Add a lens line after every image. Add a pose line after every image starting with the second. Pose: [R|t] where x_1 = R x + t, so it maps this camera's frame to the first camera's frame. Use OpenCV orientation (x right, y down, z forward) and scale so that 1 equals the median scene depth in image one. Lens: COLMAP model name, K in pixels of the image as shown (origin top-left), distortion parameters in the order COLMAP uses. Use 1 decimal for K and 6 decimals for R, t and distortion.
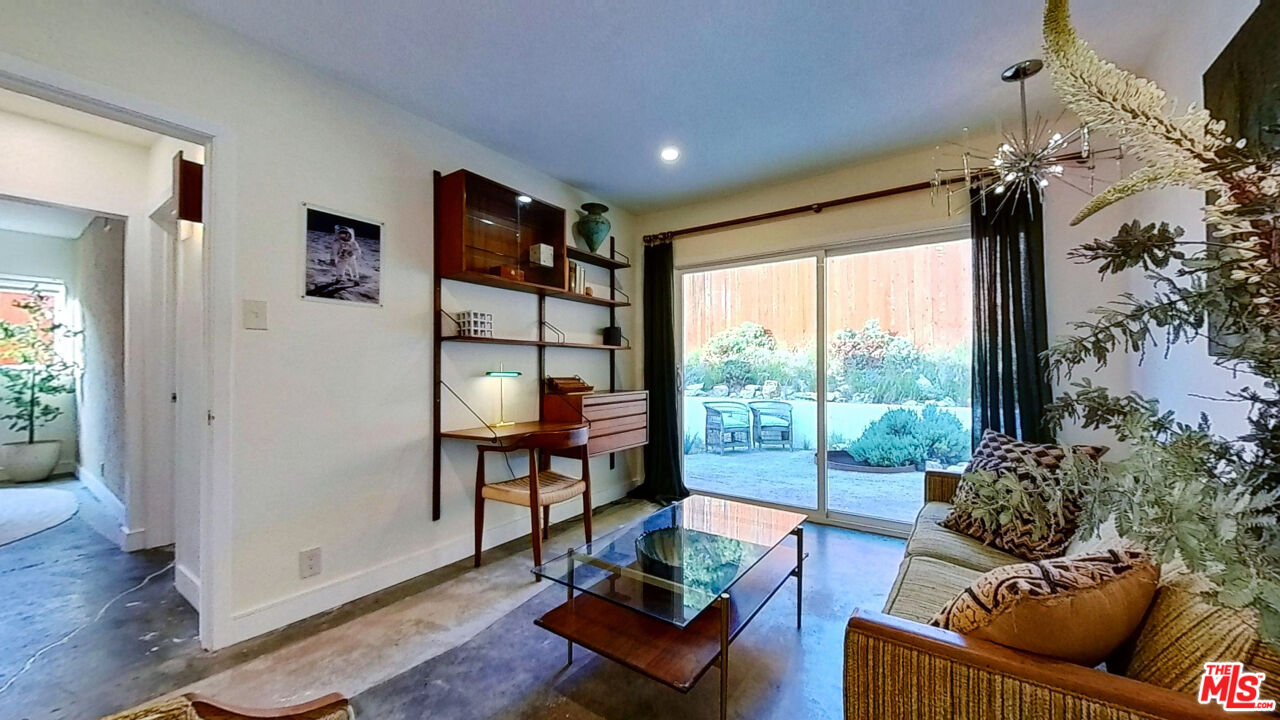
lens RADIAL K [[466.2, 0, 635.8], [0, 466.2, 362.5], [0, 0, 1]] dist [-0.001429, -0.000745]
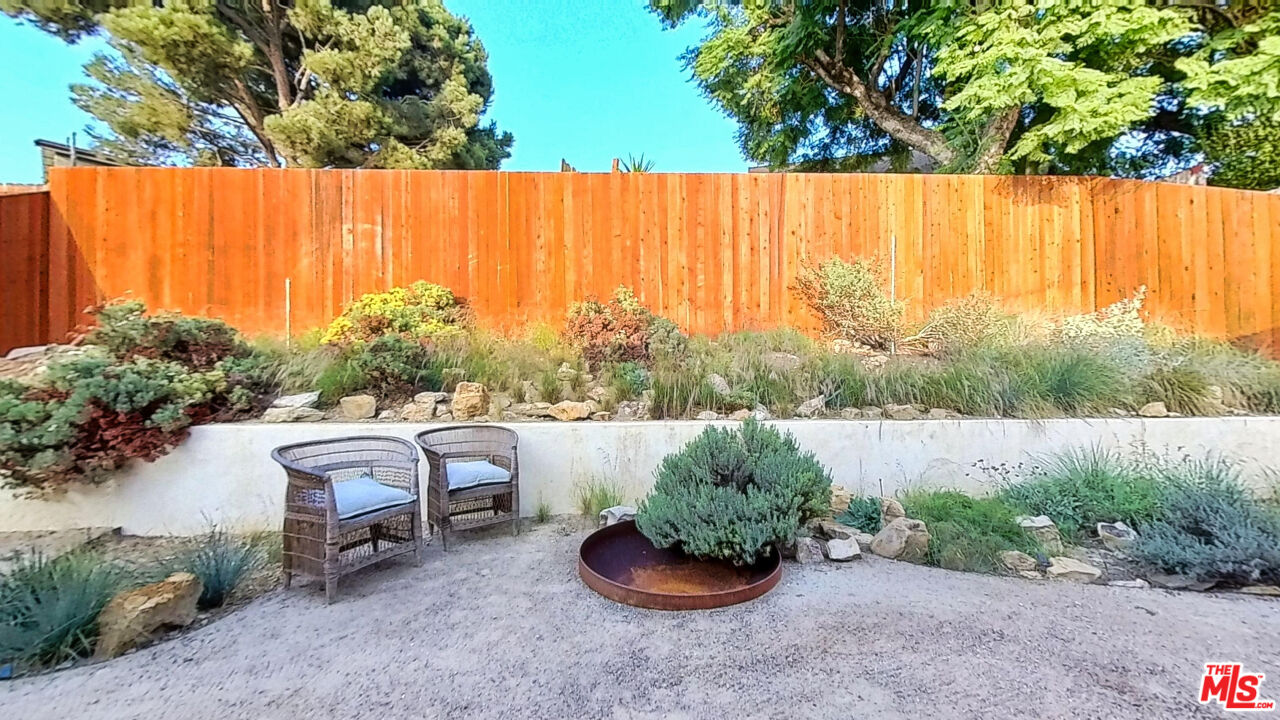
lens RADIAL K [[466.2, 0, 642.6], [0, 466.2, 367.8], [0, 0, 1]] dist [-0.001429, -0.000745]
pose [[0.791782, -0.000023, 0.610804, 0.124602], [-0.004514, 0.999972, 0.005889, 0.017794], [-0.610787, -0.007420, 0.791760, 0.463642]]
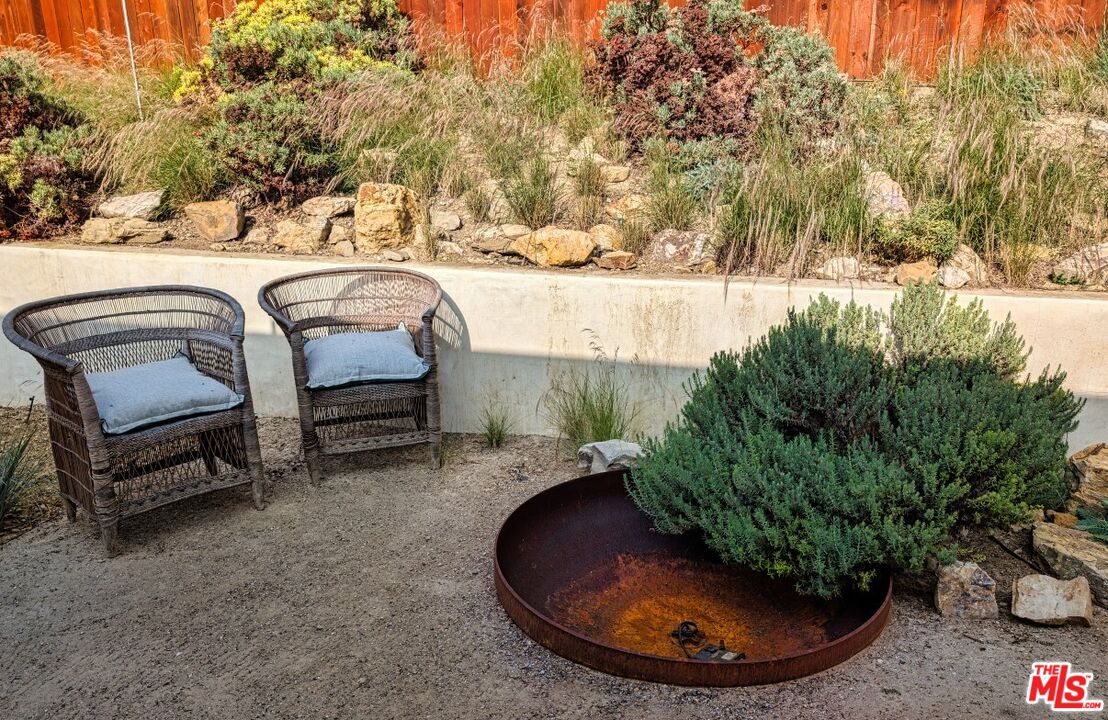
lens RADIAL K [[835.6, 0, 570.1], [0, 835.6, 388.2], [0, 0, 1]] dist [0.024810, -0.016391]
pose [[0.938722, -0.101206, 0.329483, 0.209939], [-0.007063, 0.950072, 0.311951, -0.001200], [-0.344604, -0.295163, 0.891138, 0.468276]]
